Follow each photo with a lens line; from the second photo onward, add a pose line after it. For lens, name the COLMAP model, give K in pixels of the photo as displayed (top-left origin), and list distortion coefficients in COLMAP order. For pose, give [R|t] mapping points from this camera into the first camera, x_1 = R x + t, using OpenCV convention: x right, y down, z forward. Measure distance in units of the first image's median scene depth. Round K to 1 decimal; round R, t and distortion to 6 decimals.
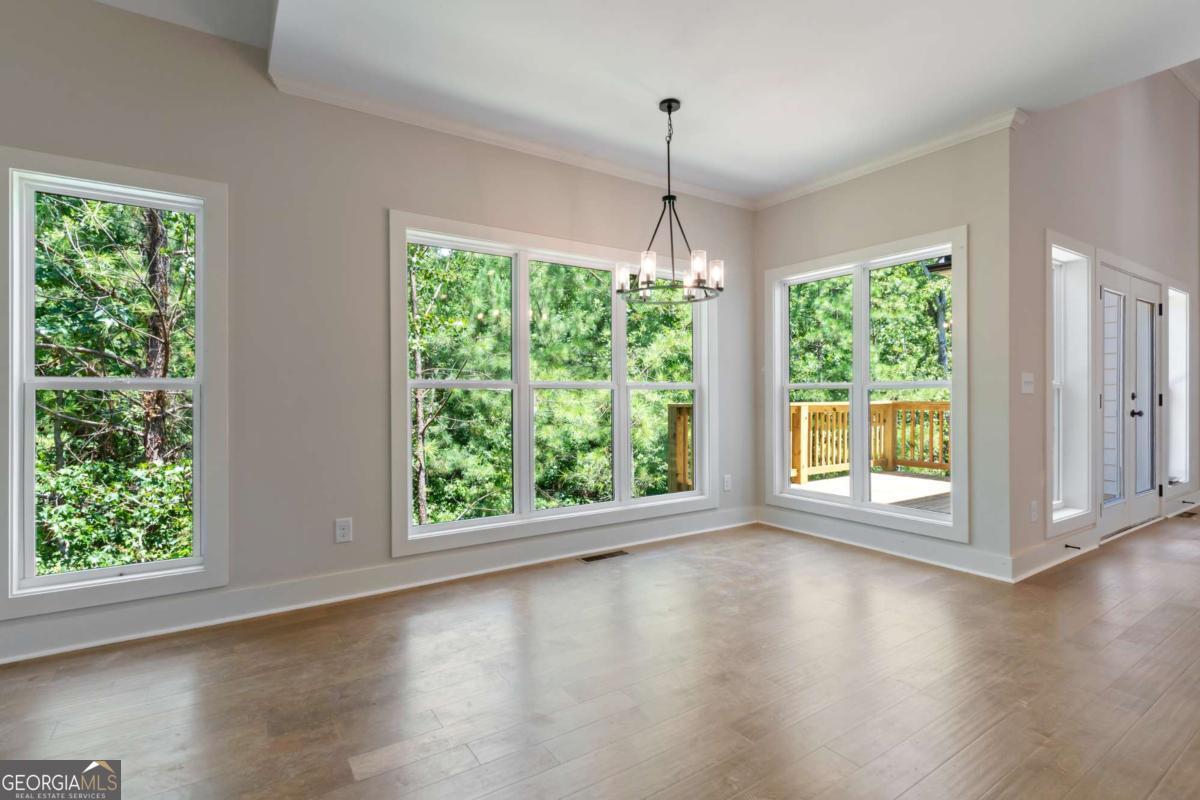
lens RADIAL K [[571.8, 0, 599.4], [0, 571.8, 397.4], [0, 0, 1]] dist [0.000064, -0.000366]
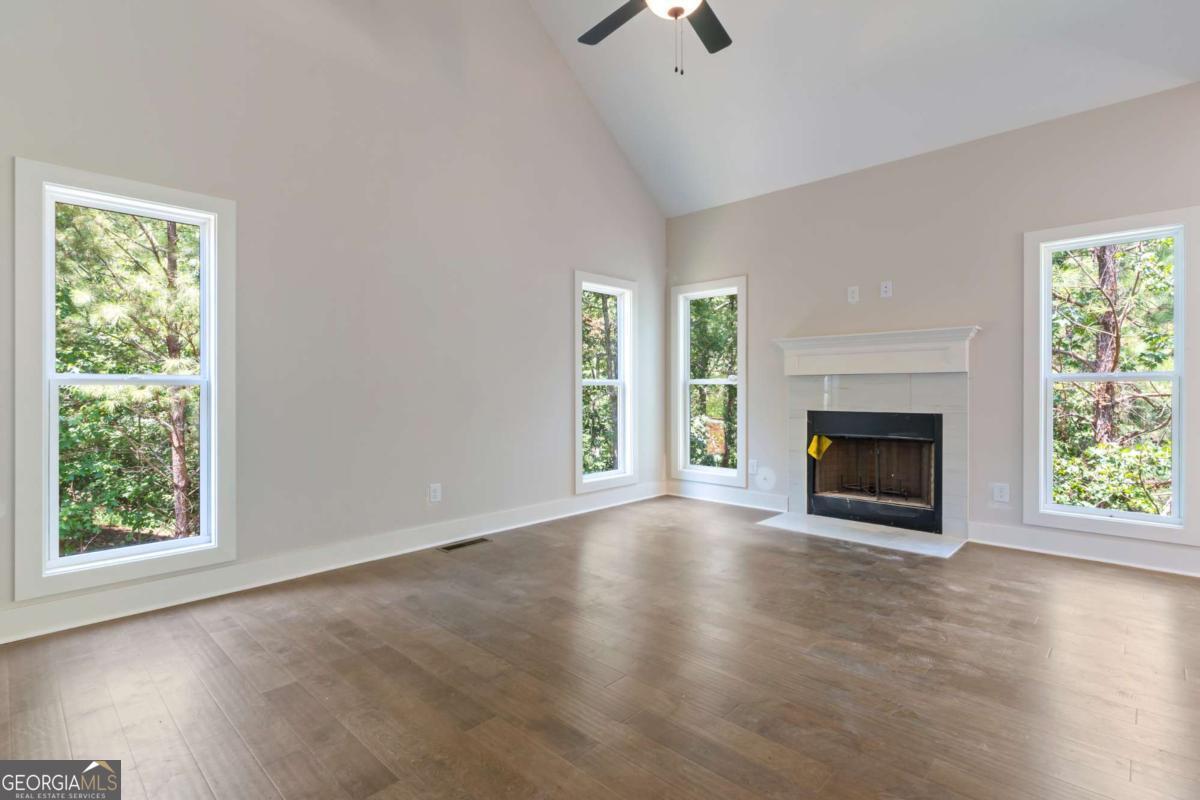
lens RADIAL K [[576.1, 0, 597.1], [0, 576.1, 391.2], [0, 0, 1]] dist [0.001131, 0.000265]
pose [[0.215090, 0.005361, -0.976580, 0.137943], [0.001286, 0.999983, 0.005773, 0.000421], [0.976593, -0.002497, 0.215079, -0.278260]]
